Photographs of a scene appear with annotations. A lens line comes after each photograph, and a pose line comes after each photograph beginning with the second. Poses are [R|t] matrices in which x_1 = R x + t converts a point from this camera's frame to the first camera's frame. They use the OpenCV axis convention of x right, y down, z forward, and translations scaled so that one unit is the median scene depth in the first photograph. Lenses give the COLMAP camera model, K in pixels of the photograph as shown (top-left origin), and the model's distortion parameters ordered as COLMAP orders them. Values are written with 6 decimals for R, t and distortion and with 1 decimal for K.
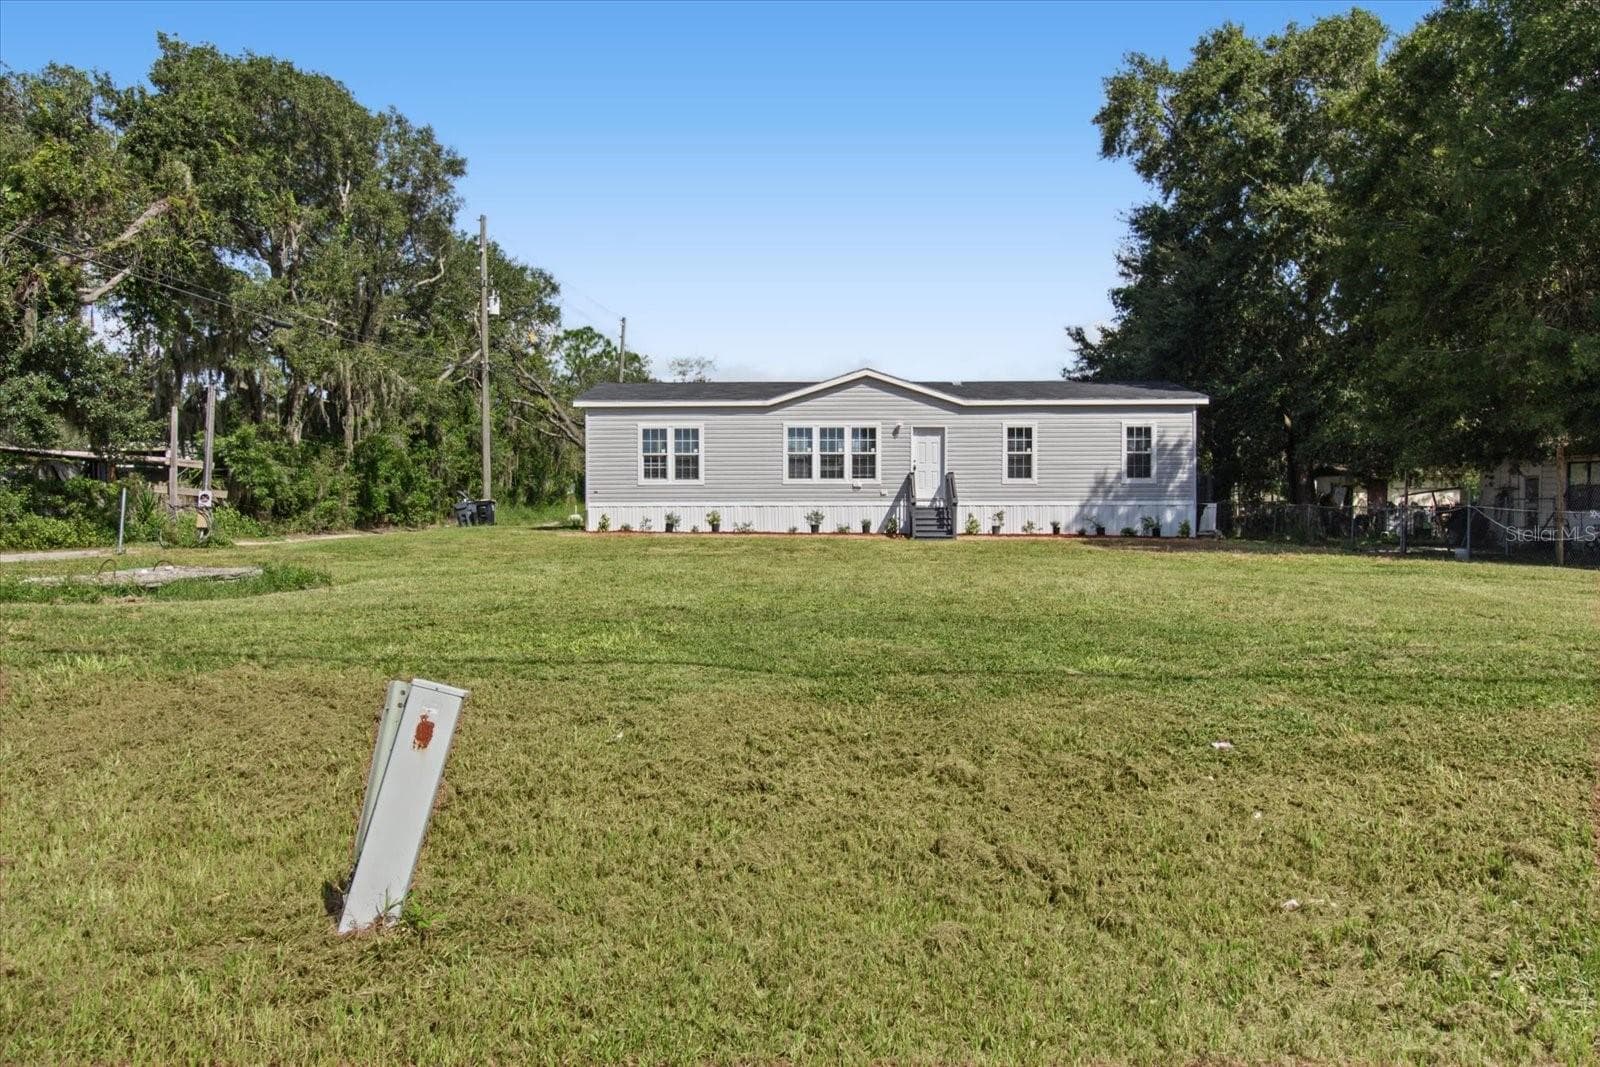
lens RADIAL K [[1217.9, 0, 773.1], [0, 1217.9, 531.6], [0, 0, 1]] dist [0.034127, -0.048907]
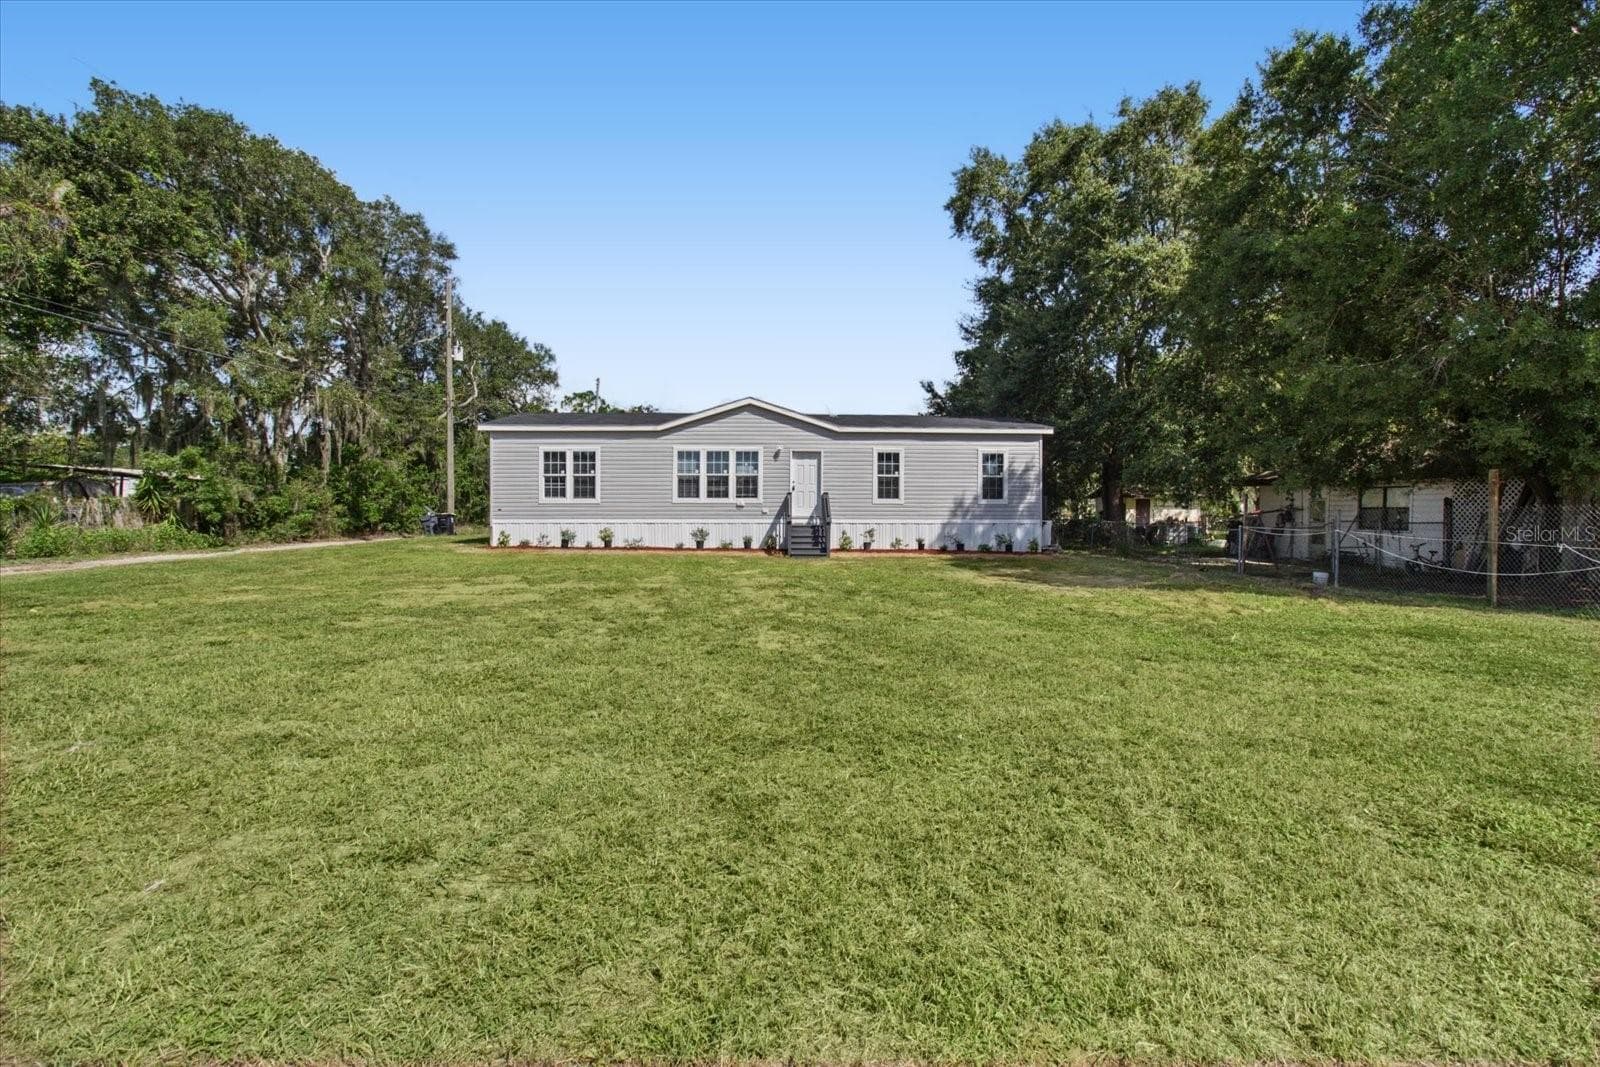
lens RADIAL K [[734.6, 0, 787.3], [0, 734.6, 523.9], [0, 0, 1]] dist [-0.009431, 0.012156]
pose [[0.997324, 0.002808, 0.073051, 0.061965], [-0.002497, 0.999987, -0.004346, -0.017673], [-0.073062, 0.004152, 0.997319, 0.338817]]
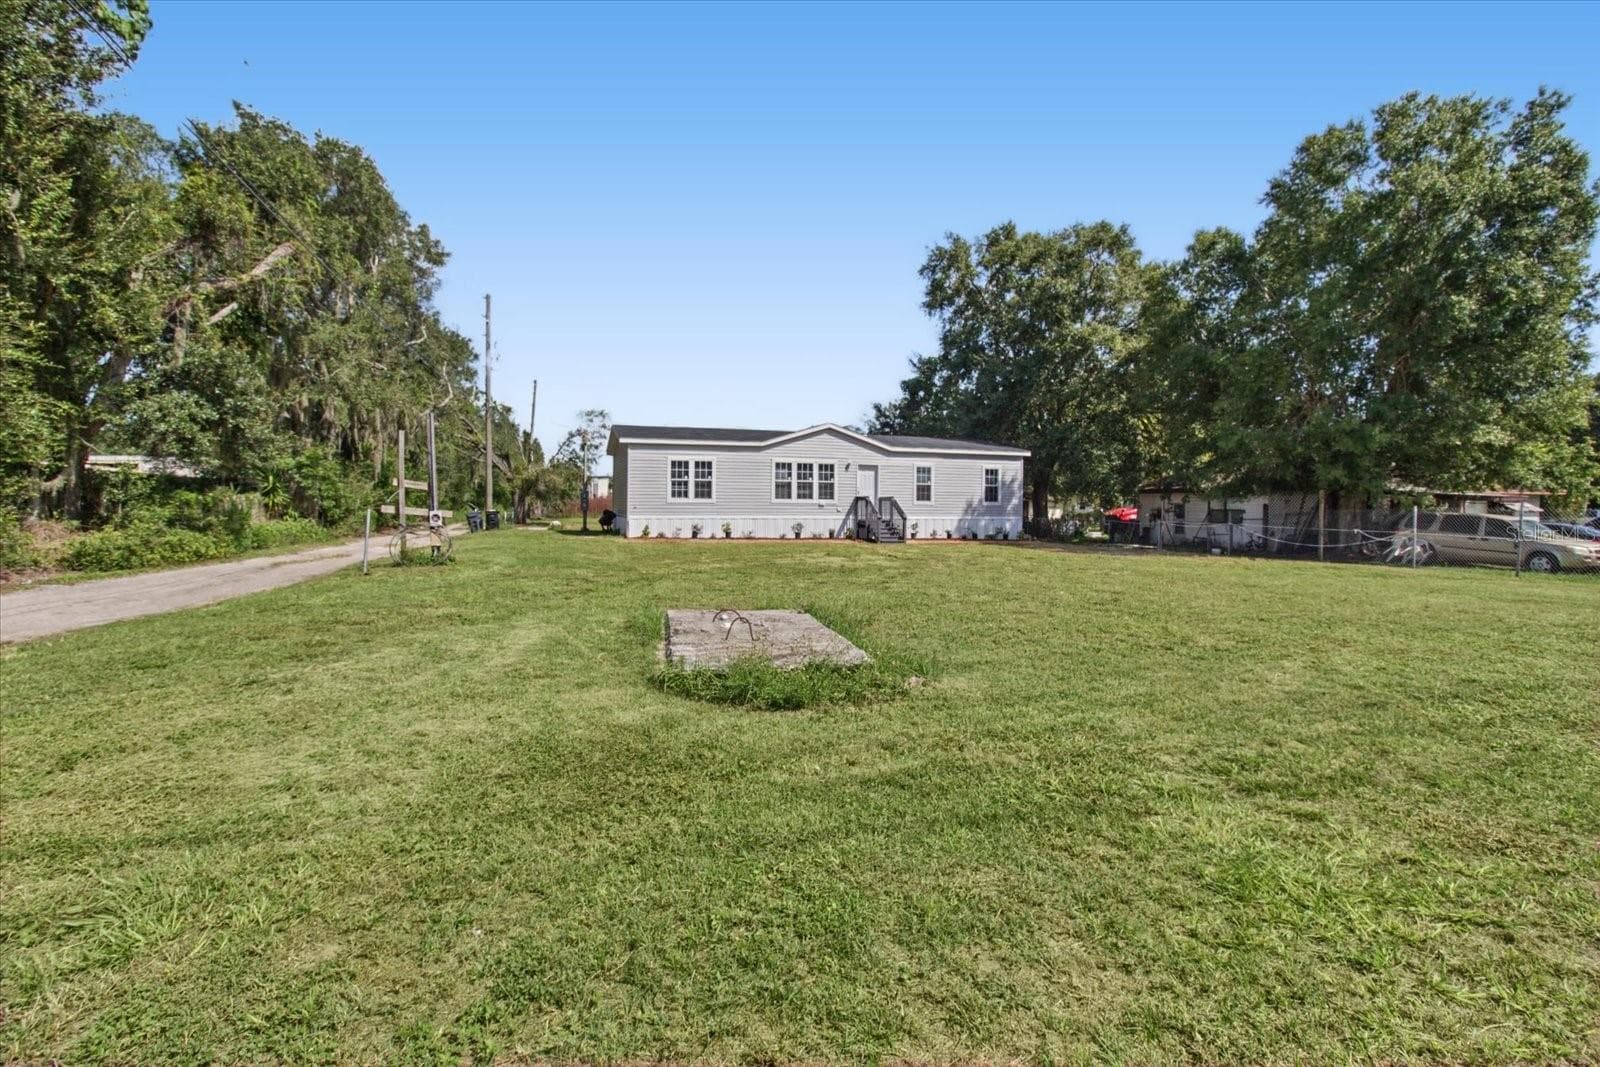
lens RADIAL K [[734.6, 0, 785.1], [0, 734.6, 529.2], [0, 0, 1]] dist [-0.009431, 0.012156]
pose [[0.944895, -0.000729, 0.327372, -0.254600], [-0.001490, 0.999978, 0.006528, -0.014368], [-0.327369, -0.006656, 0.944873, 0.195294]]
